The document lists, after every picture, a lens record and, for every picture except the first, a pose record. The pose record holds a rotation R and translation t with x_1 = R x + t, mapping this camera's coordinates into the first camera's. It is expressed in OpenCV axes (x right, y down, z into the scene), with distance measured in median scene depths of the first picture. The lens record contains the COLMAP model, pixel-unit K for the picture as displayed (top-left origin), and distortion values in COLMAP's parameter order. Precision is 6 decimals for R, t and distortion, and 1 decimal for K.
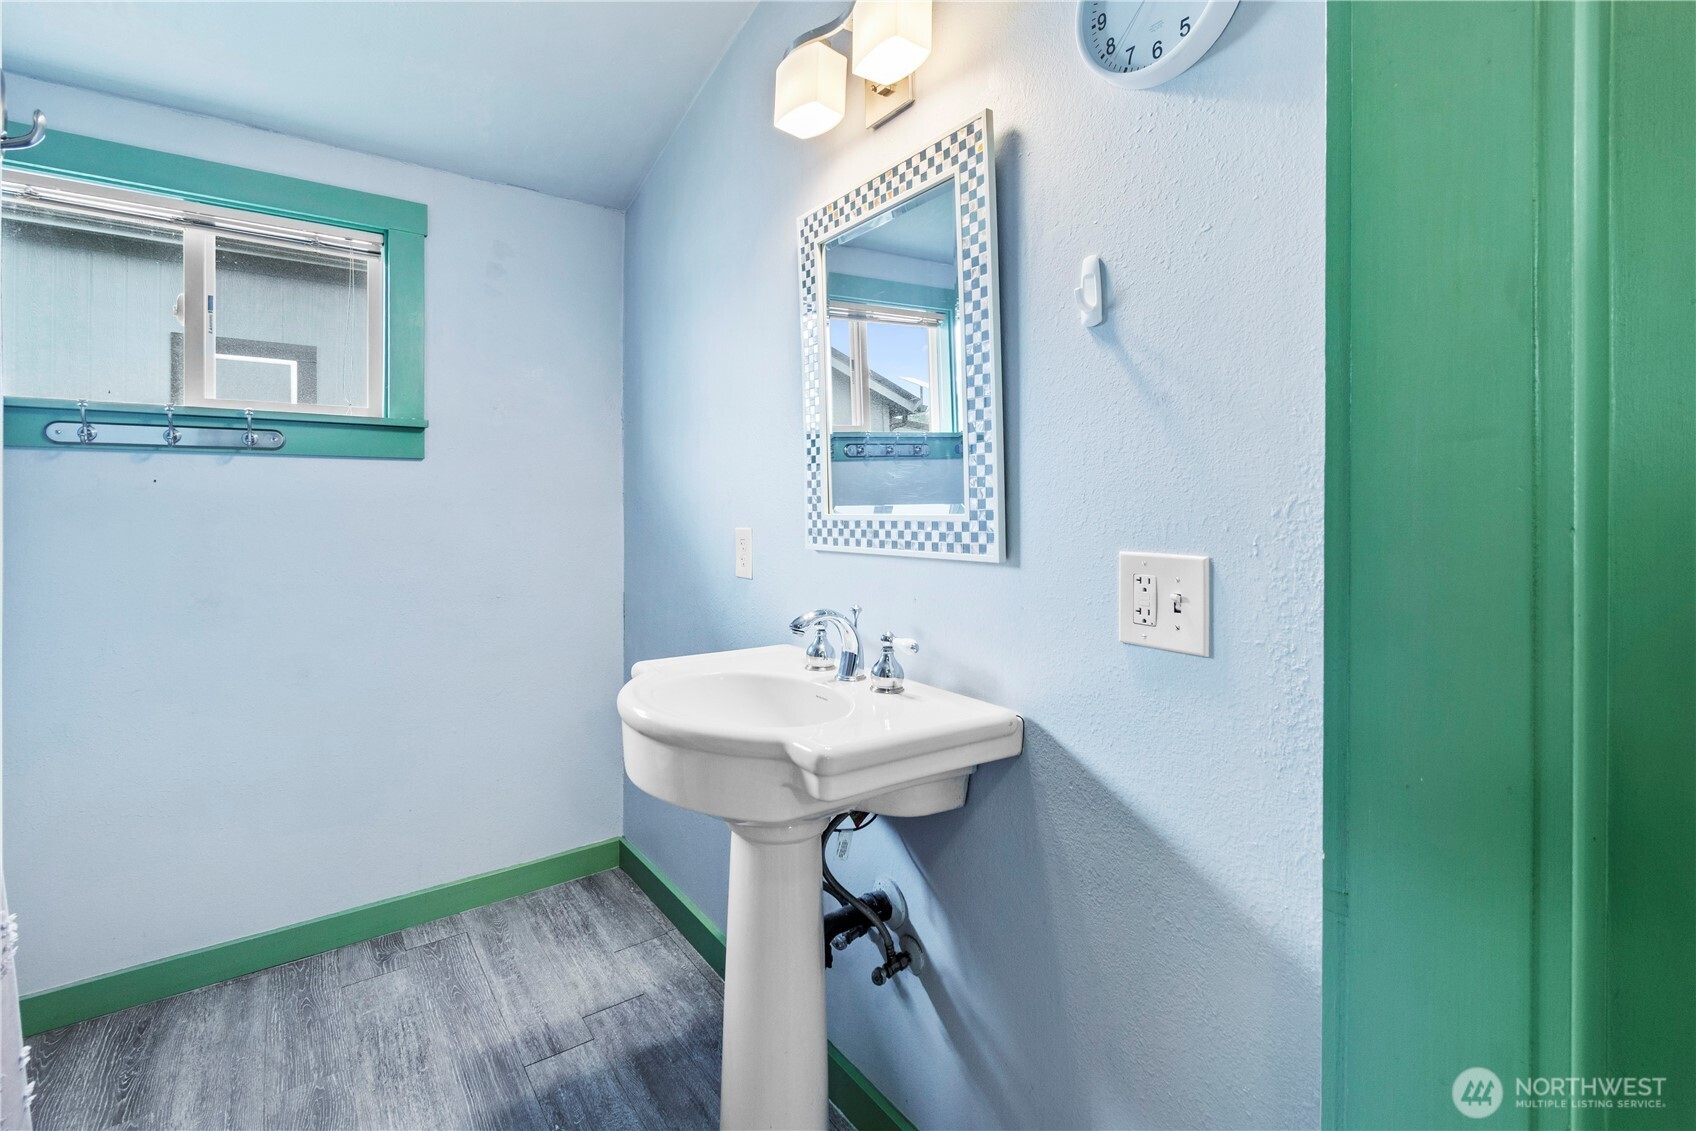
lens RADIAL K [[755.0, 0, 834.5], [0, 755.0, 495.2], [0, 0, 1]] dist [-0.002364, -0.000459]
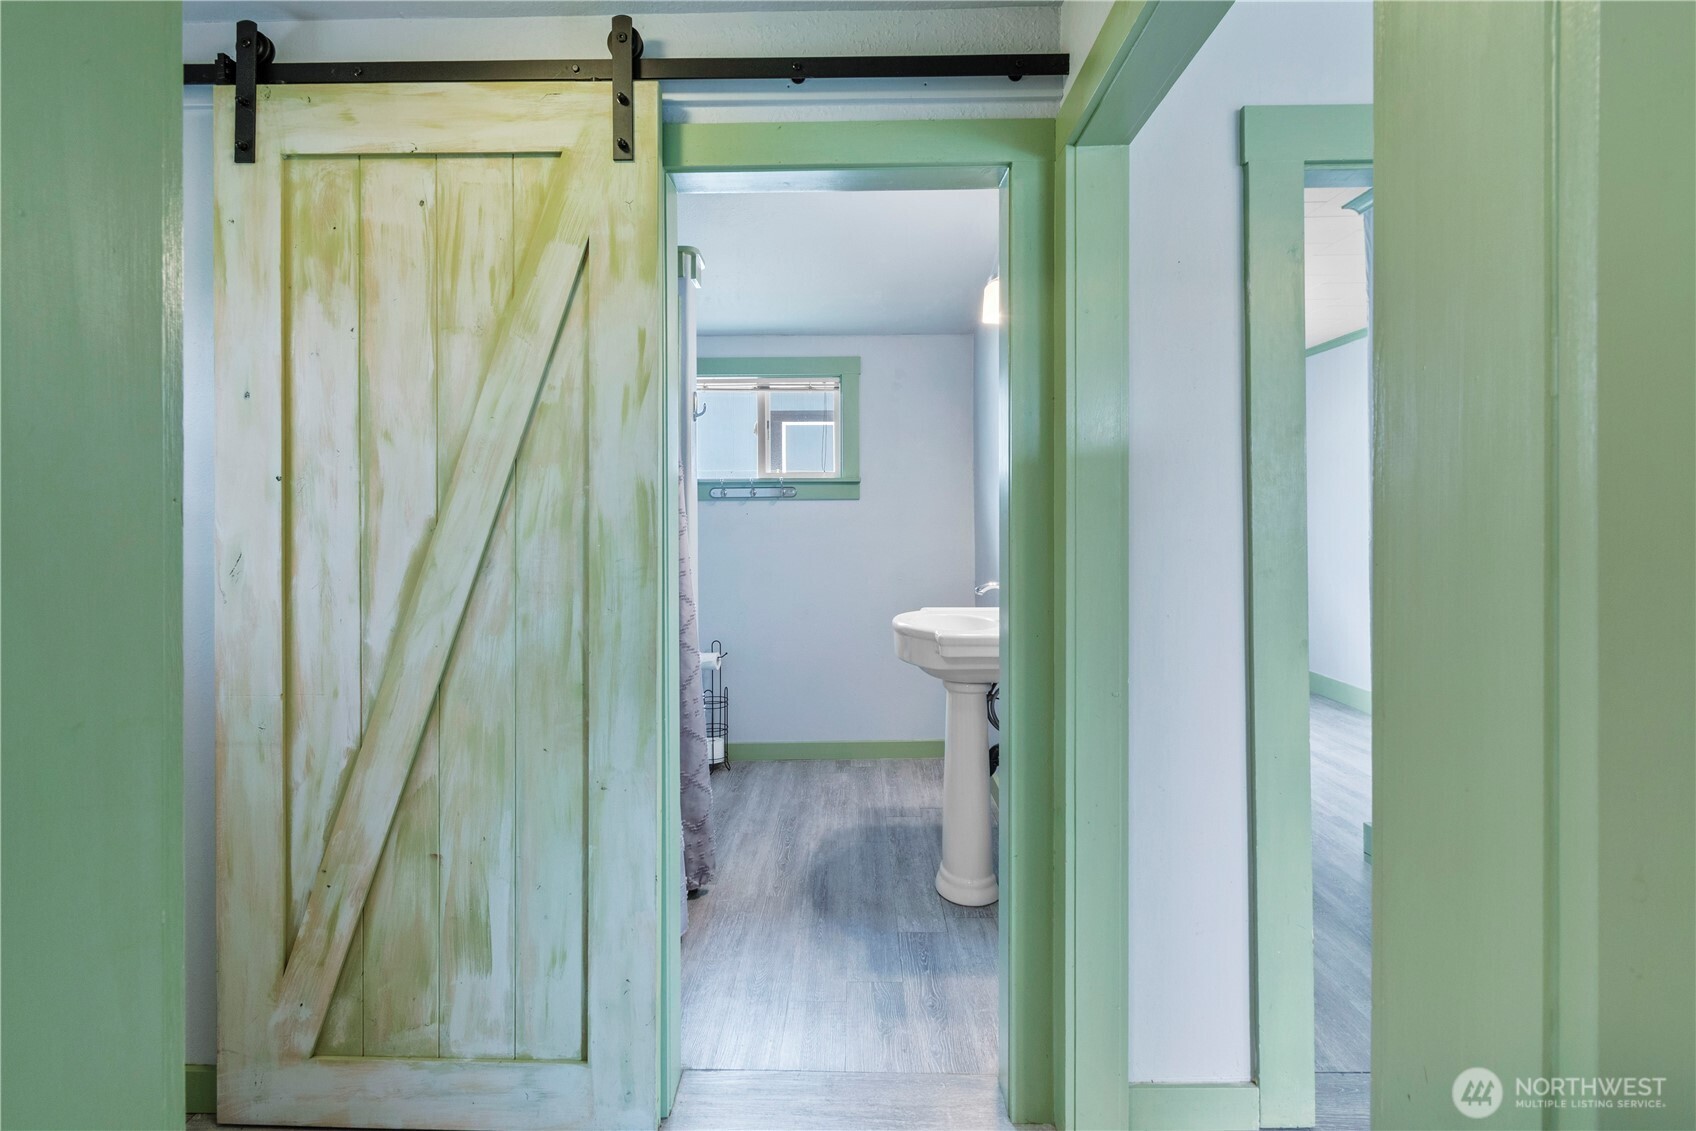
lens RADIAL K [[769.7, 0, 834.3], [0, 769.7, 537.9], [0, 0, 1]] dist [0.000294, -0.000597]
pose [[0.780295, -0.005853, -0.625384, 0.618197], [0.008892, 0.999959, 0.001736, 0.044745], [0.625348, -0.006916, 0.780315, -0.518961]]
